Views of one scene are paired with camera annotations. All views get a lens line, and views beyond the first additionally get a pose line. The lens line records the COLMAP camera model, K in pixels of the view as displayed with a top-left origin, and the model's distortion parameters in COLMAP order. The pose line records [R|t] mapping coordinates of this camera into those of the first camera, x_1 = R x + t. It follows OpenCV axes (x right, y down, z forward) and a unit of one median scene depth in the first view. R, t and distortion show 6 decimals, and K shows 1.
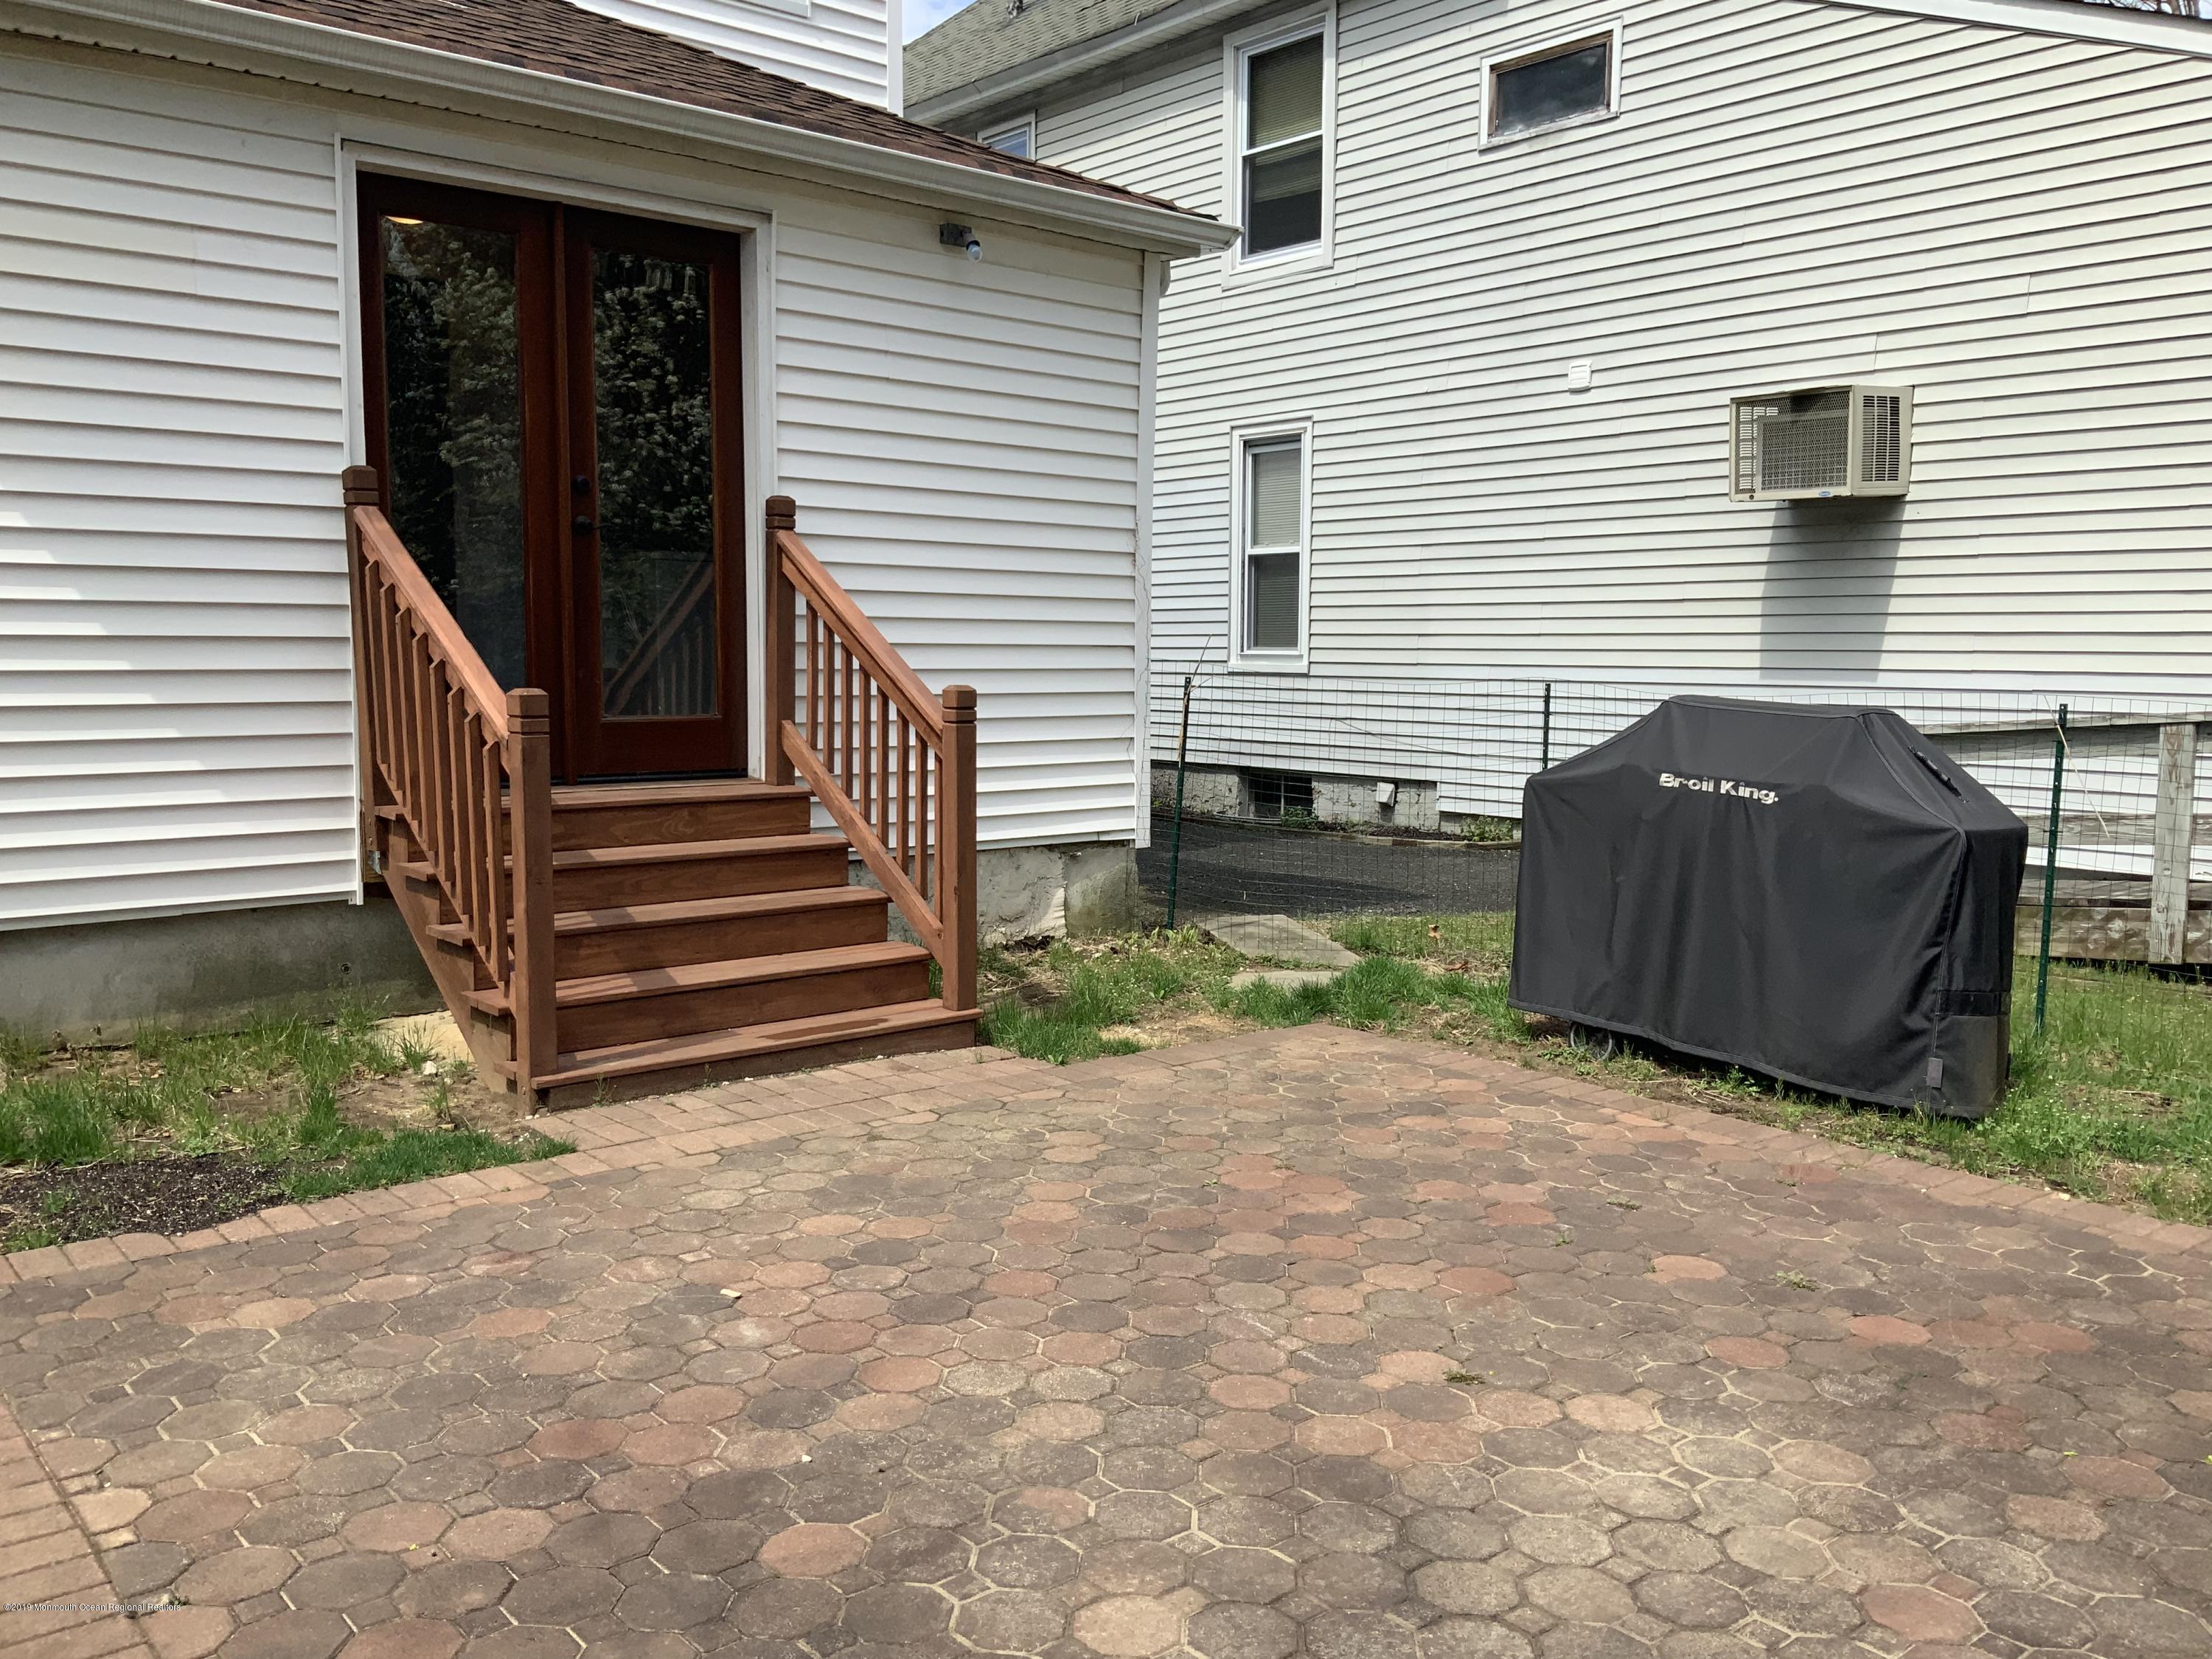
lens RADIAL K [[1791.1, 0, 1097.8], [0, 1791.1, 836.0], [0, 0, 1]] dist [0.070583, -0.135736]
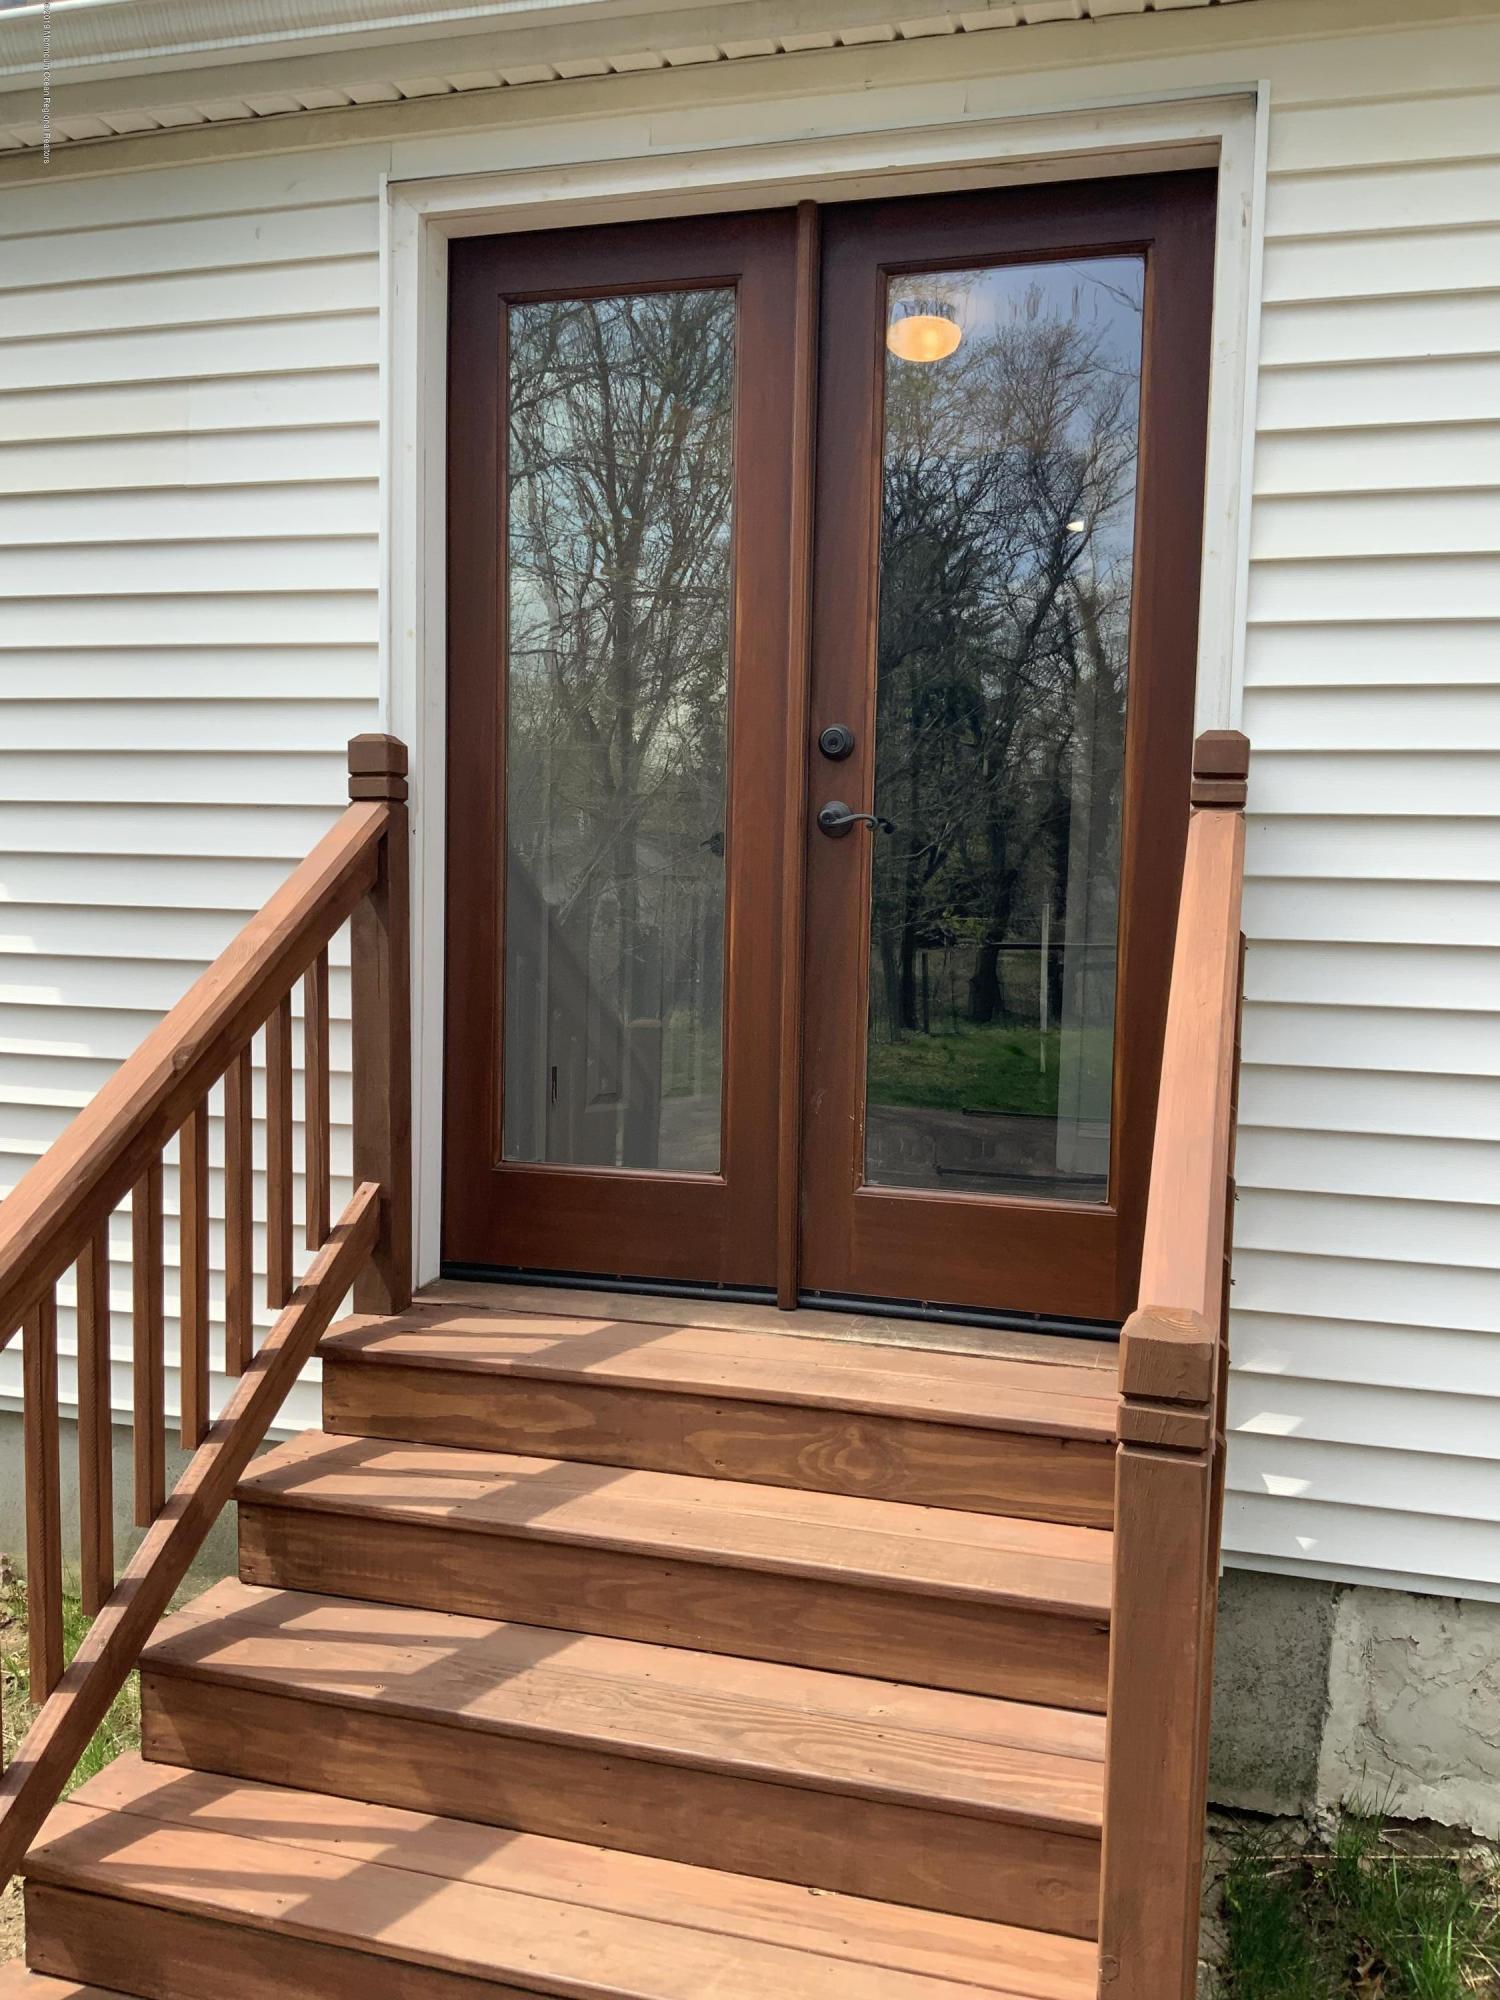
lens RADIAL K [[1619.4, 0, 750.0], [0, 1619.4, 1000.0], [0, 0, 1]] dist [0.070583, -0.135736]
pose [[0.557039, 0.053380, -0.828769, 0.093054], [-0.108466, 0.994060, -0.008877, -0.115749], [0.823373, 0.094839, 0.559520, 0.735226]]
